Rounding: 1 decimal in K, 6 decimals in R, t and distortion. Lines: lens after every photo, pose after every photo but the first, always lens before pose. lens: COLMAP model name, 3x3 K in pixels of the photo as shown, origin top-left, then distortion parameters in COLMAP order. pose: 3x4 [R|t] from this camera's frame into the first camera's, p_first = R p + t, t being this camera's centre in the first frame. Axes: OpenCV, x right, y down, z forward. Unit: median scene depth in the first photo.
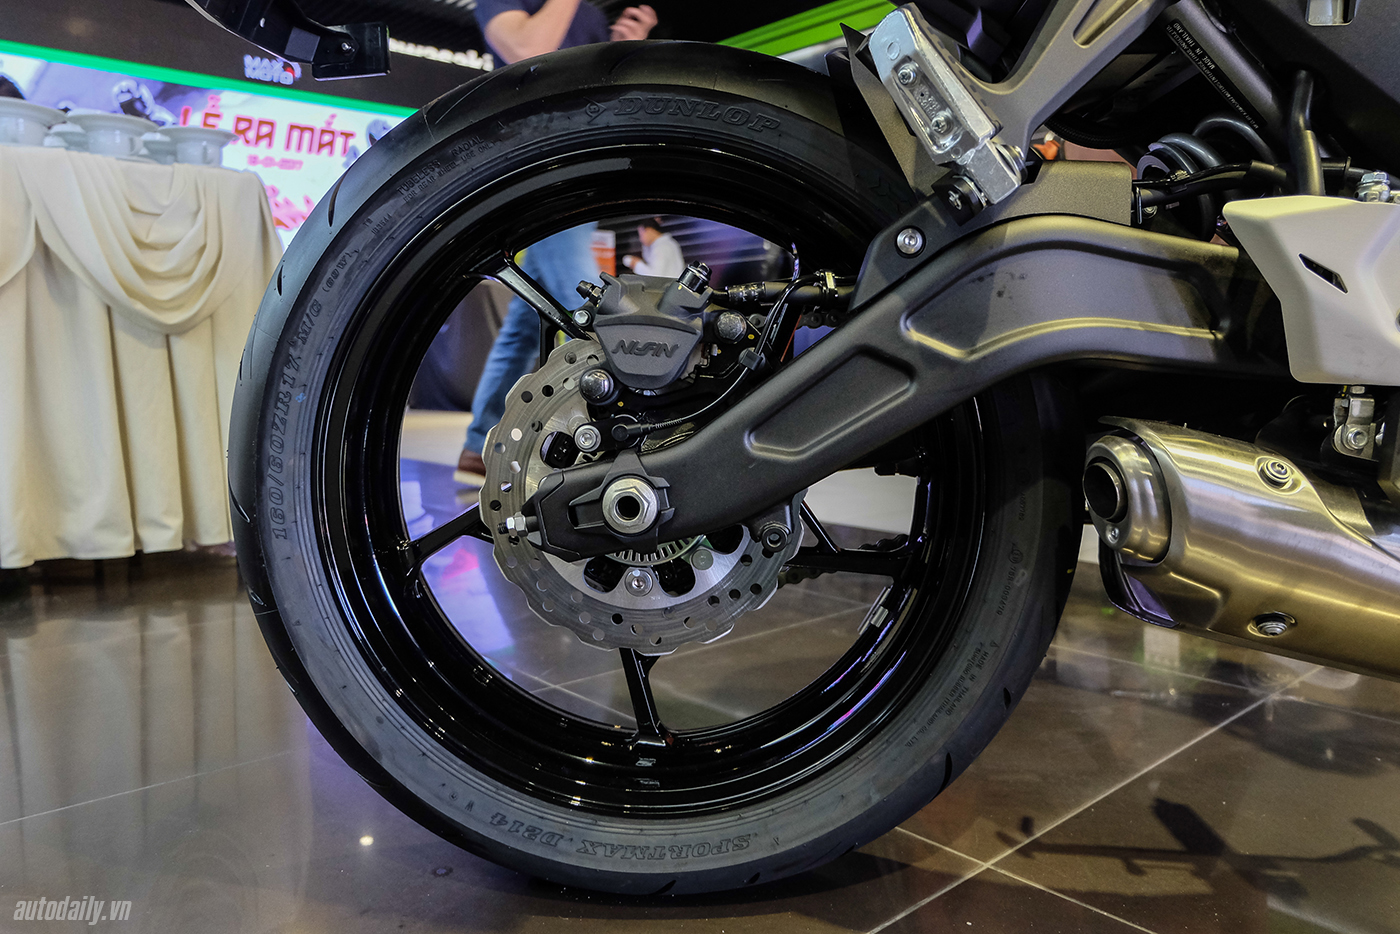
lens RADIAL K [[945.5, 0, 700.0], [0, 945.5, 467.0], [0, 0, 1]] dist [-0.037824, 0.038697]
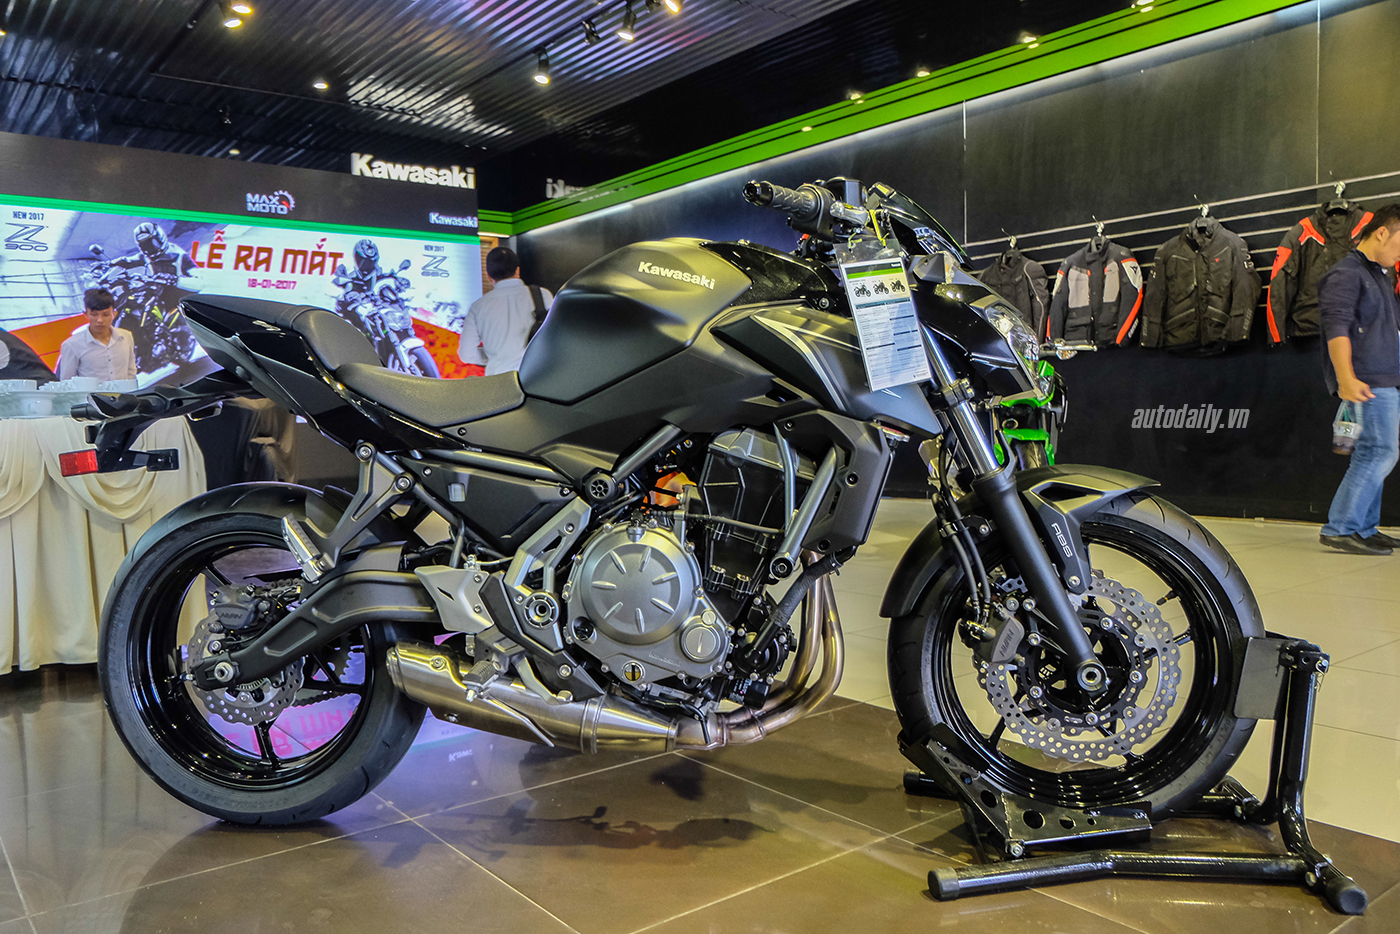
lens RADIAL K [[1041.4, 0, 700.0], [0, 1041.4, 467.0], [0, 0, 1]] dist [-0.035771, 0.057283]
pose [[0.997102, -0.009897, -0.075426, 0.576040], [0.006201, 0.998776, -0.049074, -0.149174], [0.075819, 0.048464, 0.995943, -0.728433]]
